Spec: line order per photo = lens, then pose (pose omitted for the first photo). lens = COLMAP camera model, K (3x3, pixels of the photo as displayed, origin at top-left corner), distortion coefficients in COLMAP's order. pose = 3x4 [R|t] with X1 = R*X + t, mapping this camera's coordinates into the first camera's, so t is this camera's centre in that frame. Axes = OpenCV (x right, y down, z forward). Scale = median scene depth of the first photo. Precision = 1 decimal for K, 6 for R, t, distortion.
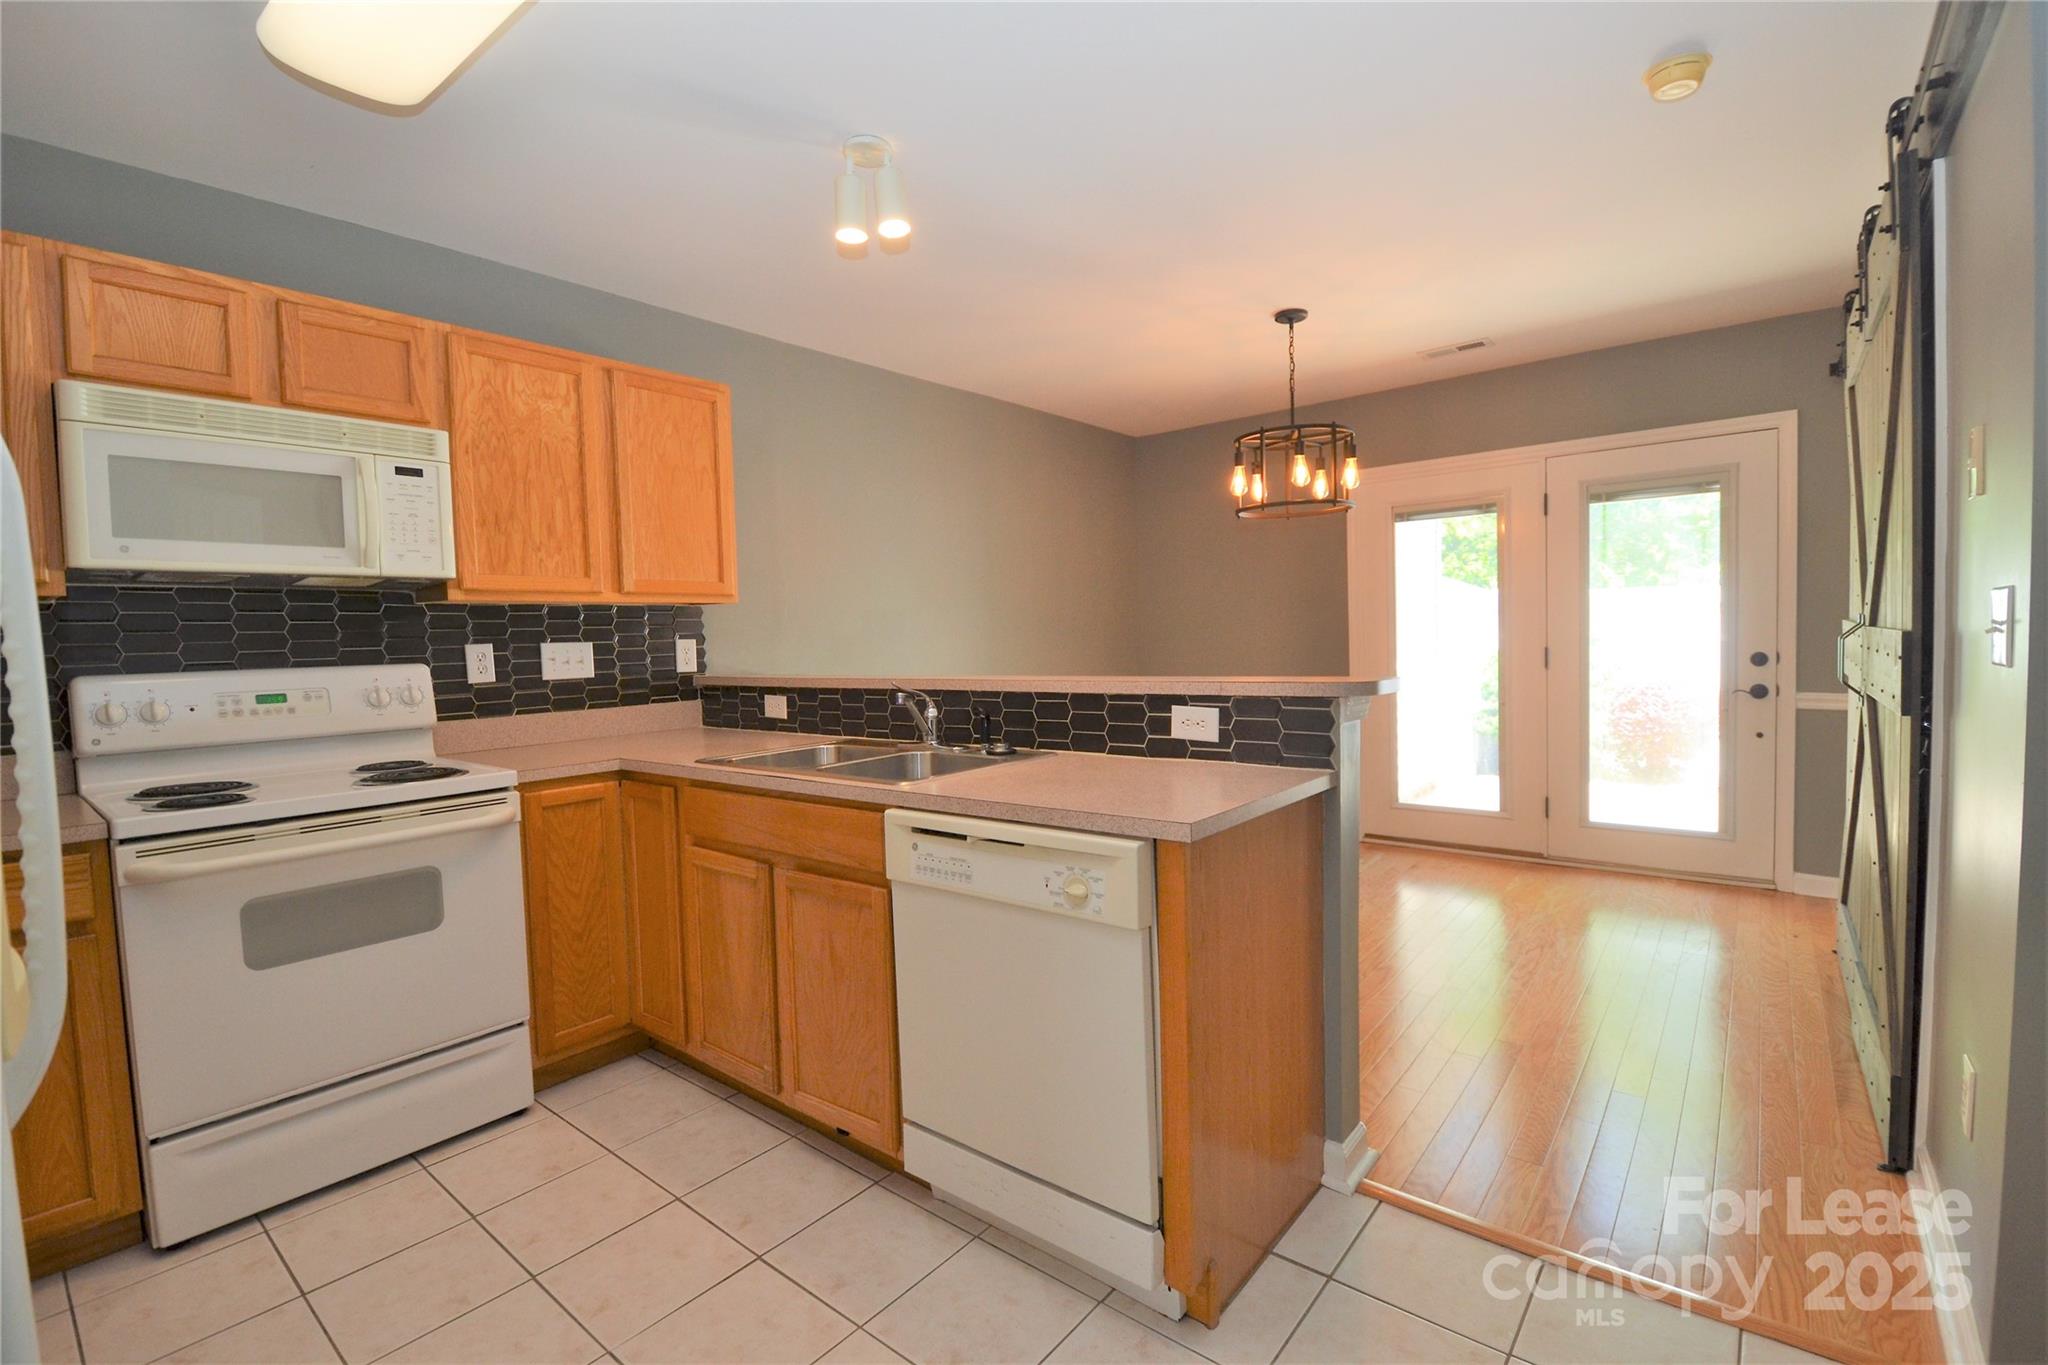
lens RADIAL K [[902.6, 0, 1026.5], [0, 902.6, 683.9], [0, 0, 1]] dist [0.016330, -0.022734]
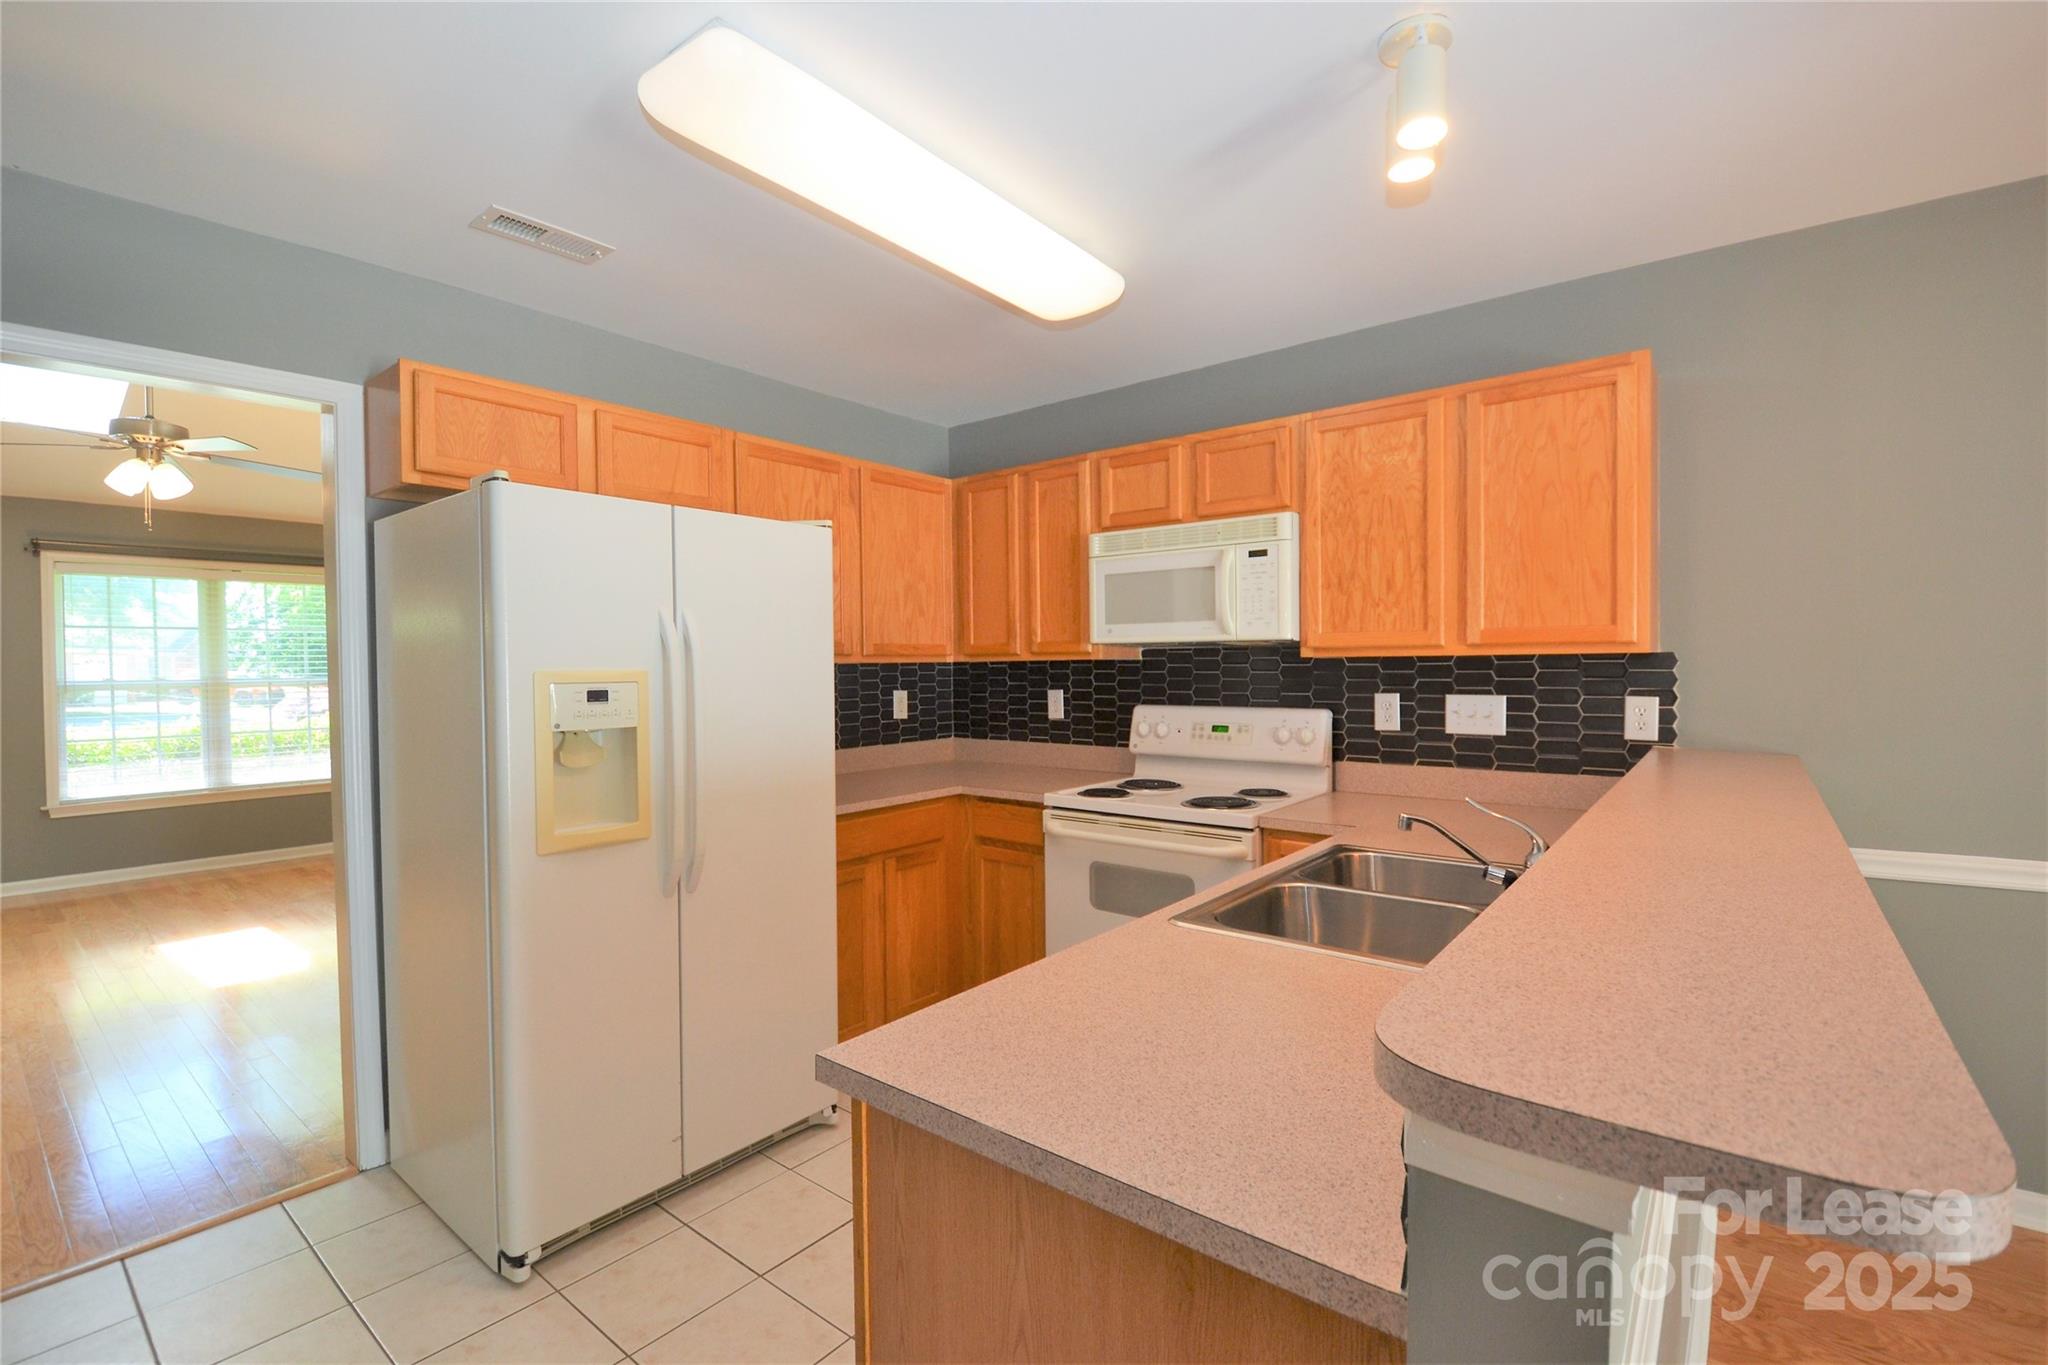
lens RADIAL K [[902.6, 0, 1026.5], [0, 902.6, 683.9], [0, 0, 1]] dist [0.016330, -0.022734]
pose [[0.001728, 0.051467, -0.998673, 0.460051], [-0.042993, 0.997755, 0.051345, -0.094542], [0.999074, 0.042847, 0.003937, 0.600691]]
